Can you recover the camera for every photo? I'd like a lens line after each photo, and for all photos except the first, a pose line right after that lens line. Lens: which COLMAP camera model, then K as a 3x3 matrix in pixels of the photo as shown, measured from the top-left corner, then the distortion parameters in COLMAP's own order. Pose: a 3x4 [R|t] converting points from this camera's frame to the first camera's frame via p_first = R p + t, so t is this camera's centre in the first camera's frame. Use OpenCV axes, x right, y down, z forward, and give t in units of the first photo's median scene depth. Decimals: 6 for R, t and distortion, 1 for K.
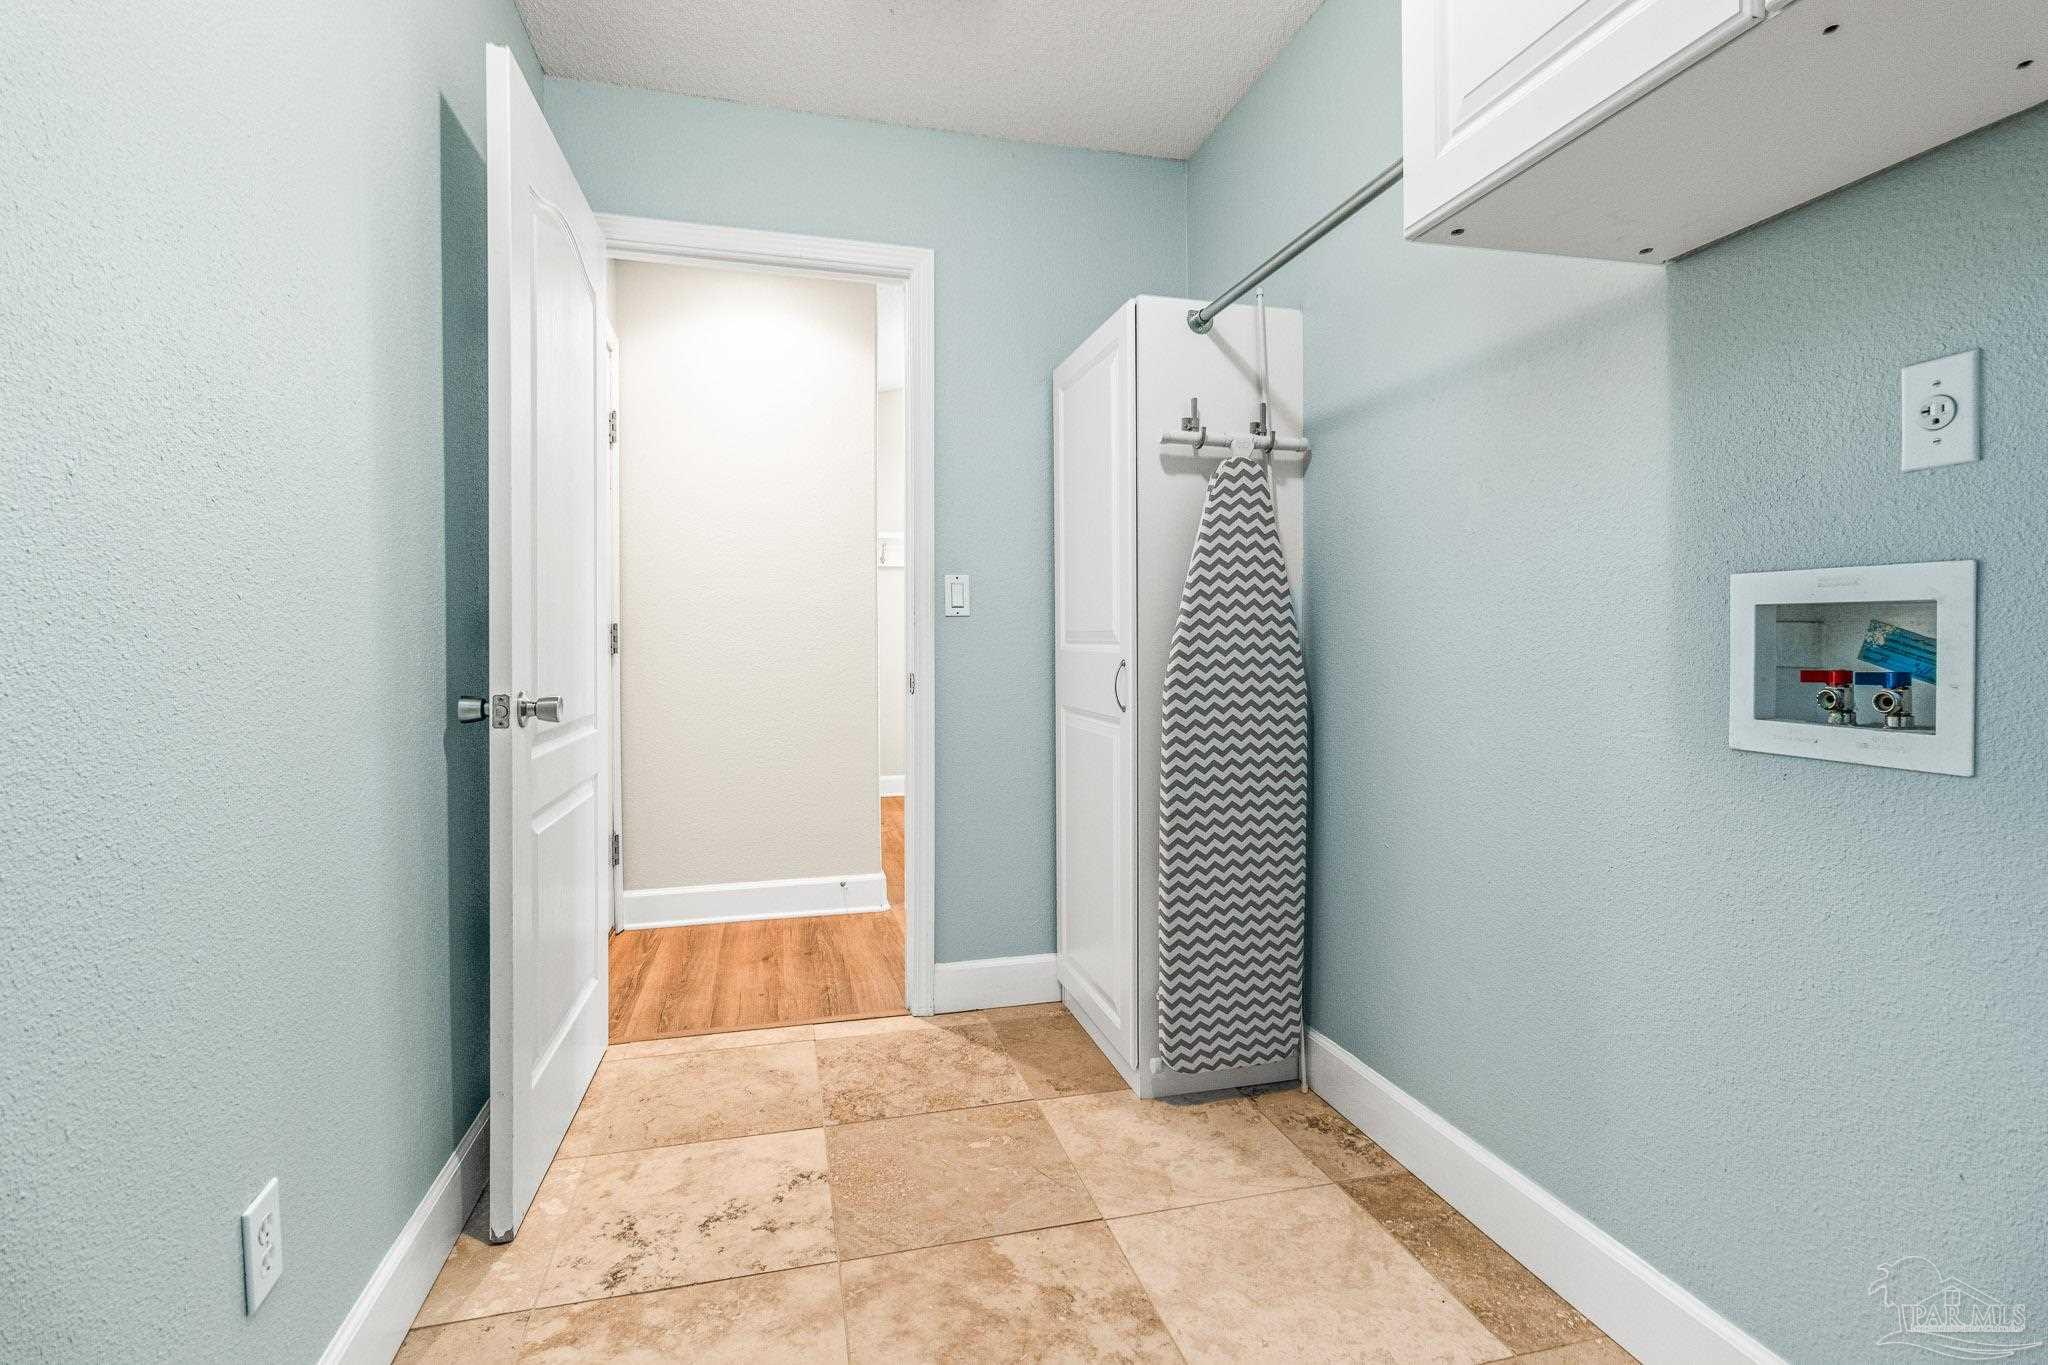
lens RADIAL K [[991.0, 0, 1038.5], [0, 991.0, 673.7], [0, 0, 1]] dist [0.000570, 0.000126]
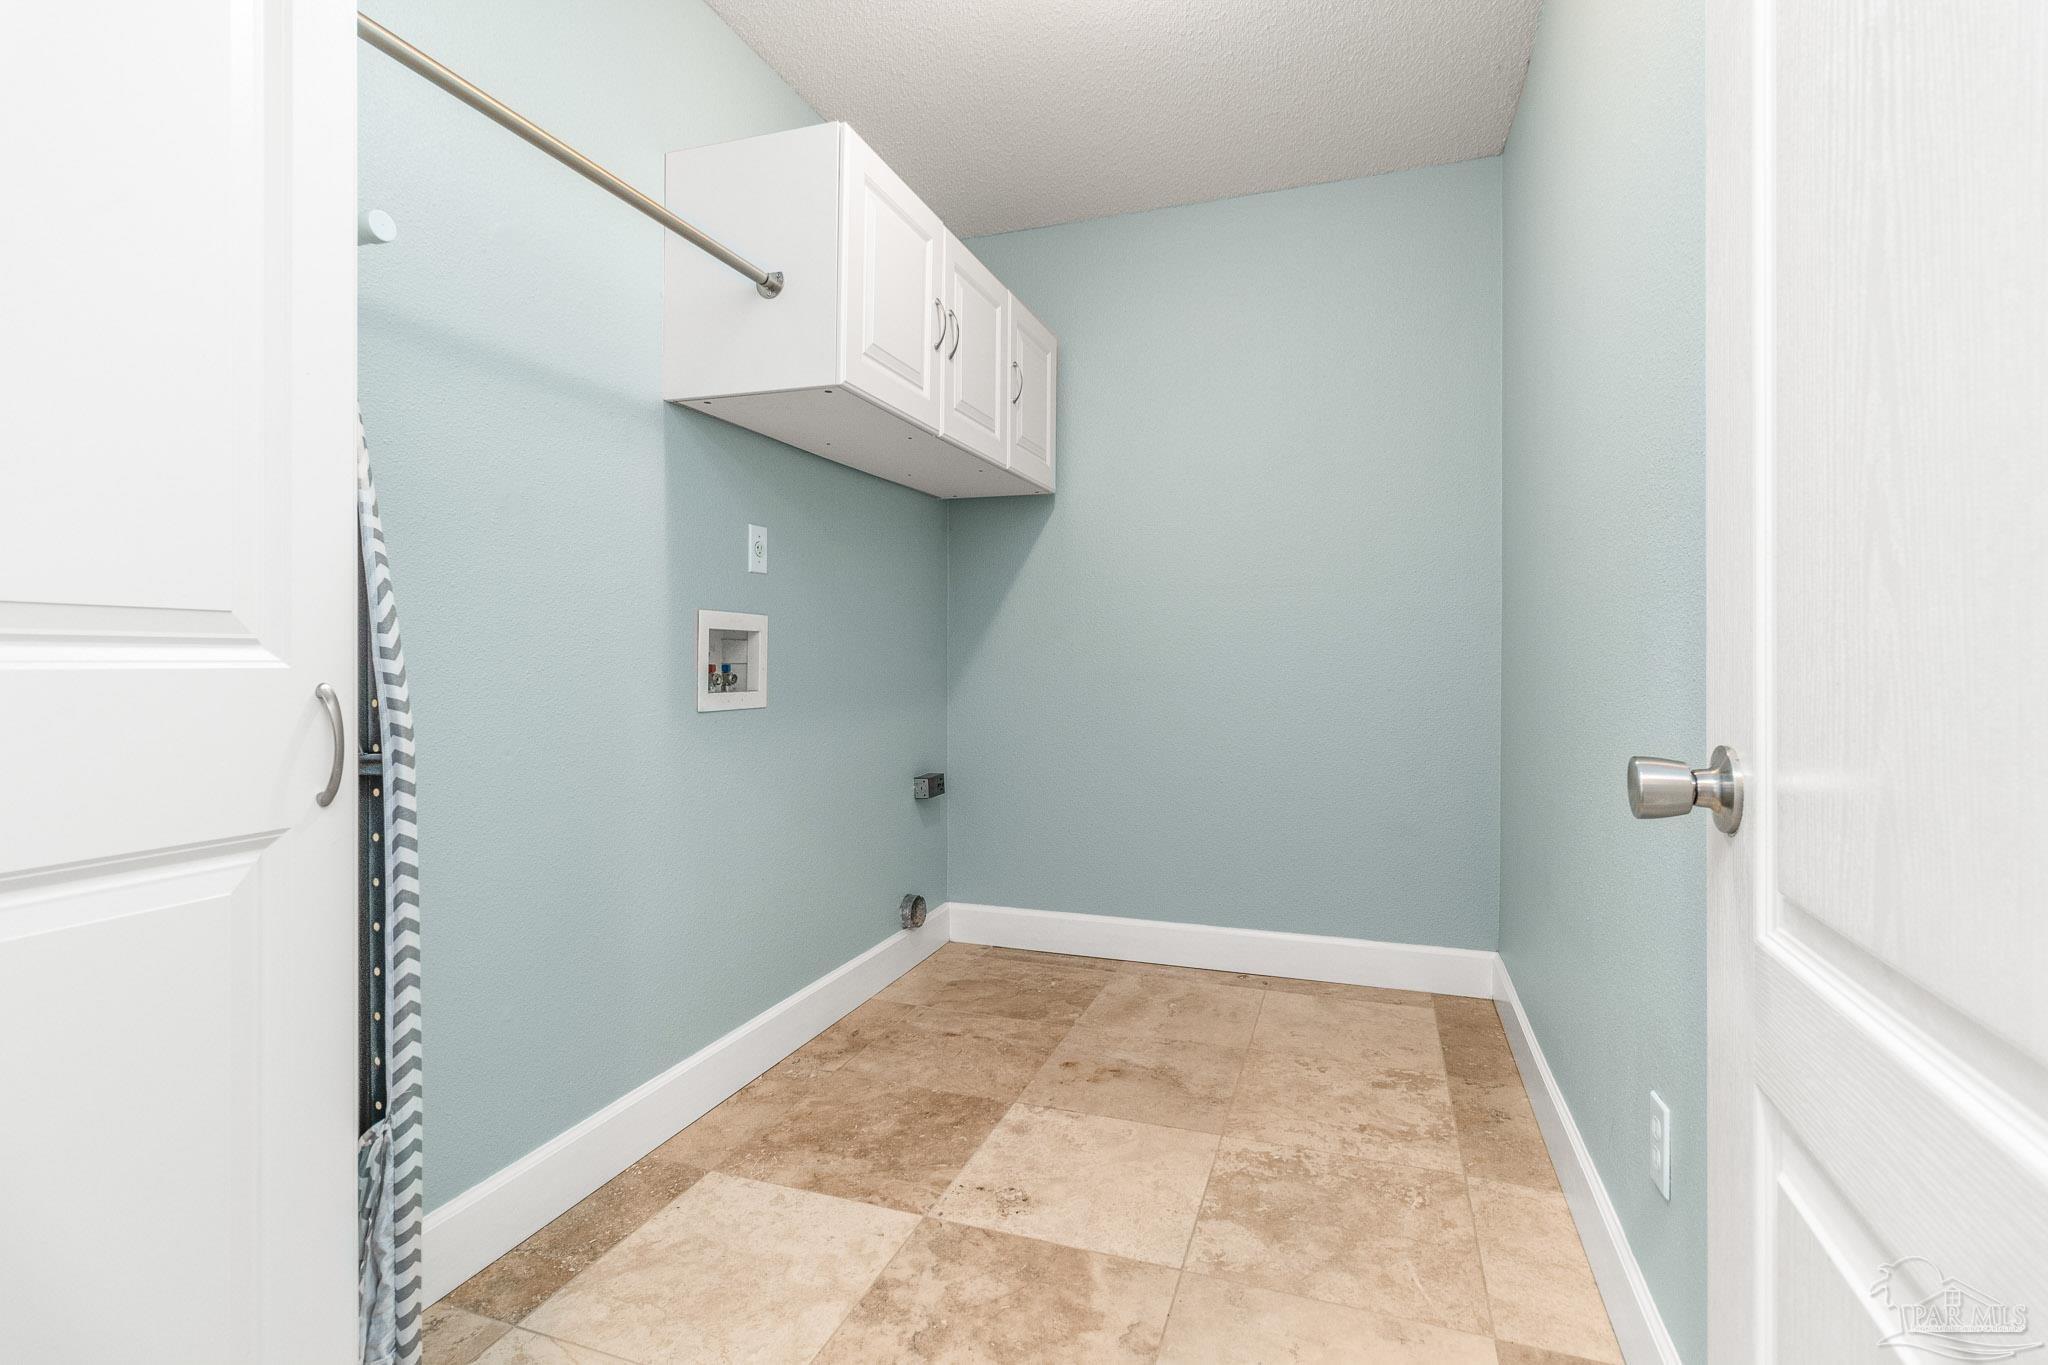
lens RADIAL K [[991.0, 0, 1024.7], [0, 991.0, 674.1], [0, 0, 1]] dist [0.000570, 0.000126]
pose [[-0.834024, -0.006619, 0.551688, -0.590487], [0.018022, 0.999068, 0.039232, -0.038773], [-0.551433, 0.042662, -0.833127, 1.760191]]
